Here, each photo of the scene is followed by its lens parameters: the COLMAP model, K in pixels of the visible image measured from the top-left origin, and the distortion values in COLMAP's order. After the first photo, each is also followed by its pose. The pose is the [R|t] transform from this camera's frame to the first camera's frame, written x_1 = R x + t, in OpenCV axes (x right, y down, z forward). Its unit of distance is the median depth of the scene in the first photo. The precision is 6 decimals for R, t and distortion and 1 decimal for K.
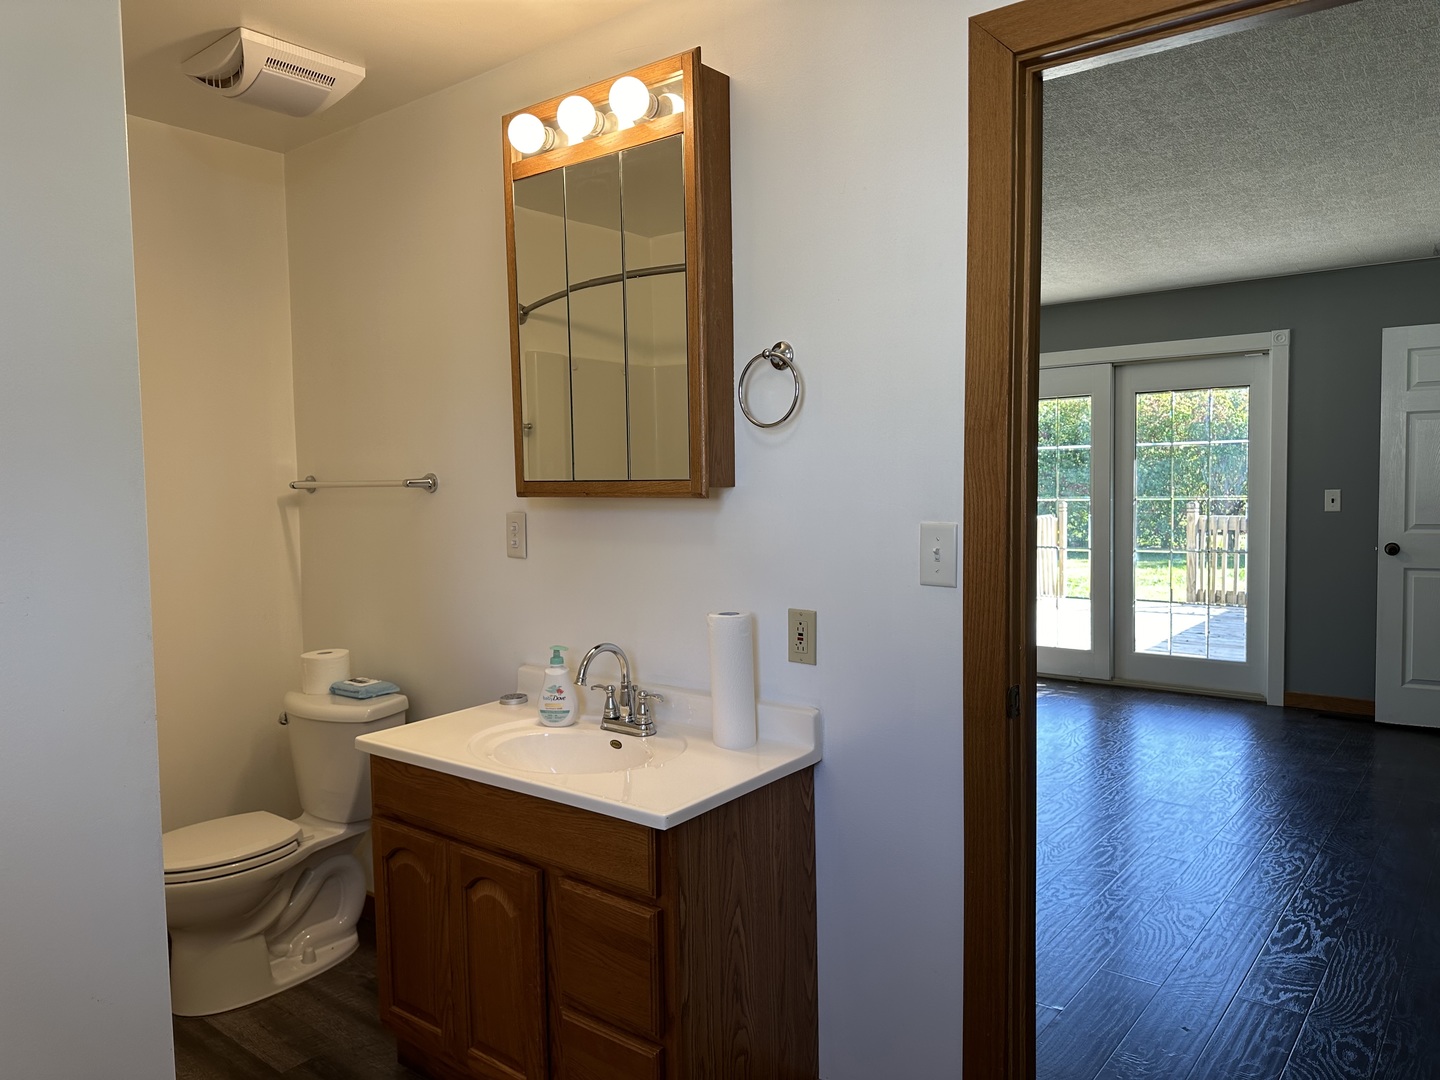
lens RADIAL K [[1022.7, 0, 725.9], [0, 1022.7, 540.8], [0, 0, 1]] dist [0.041981, -0.039526]
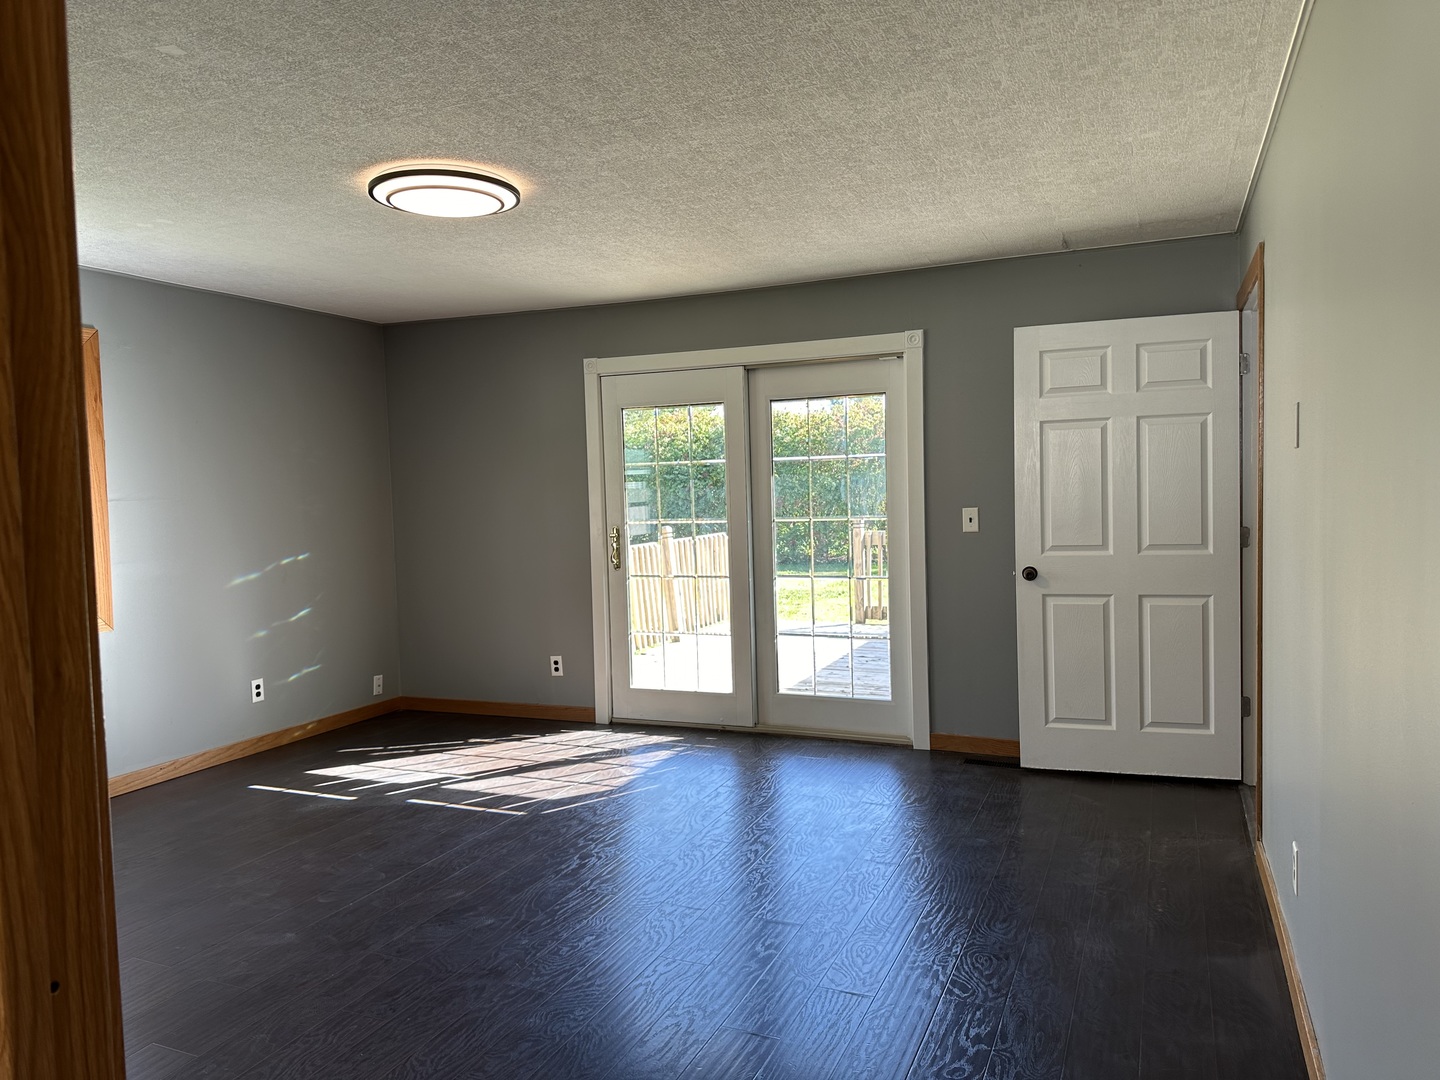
lens RADIAL K [[999.5, 0, 716.0], [0, 999.5, 535.8], [0, 0, 1]] dist [0.199462, -0.388144]
pose [[0.967939, -0.021120, 0.250294, 0.147456], [0.025437, 0.999578, -0.014024, -0.017907], [-0.249893, 0.019941, 0.968068, 0.195890]]
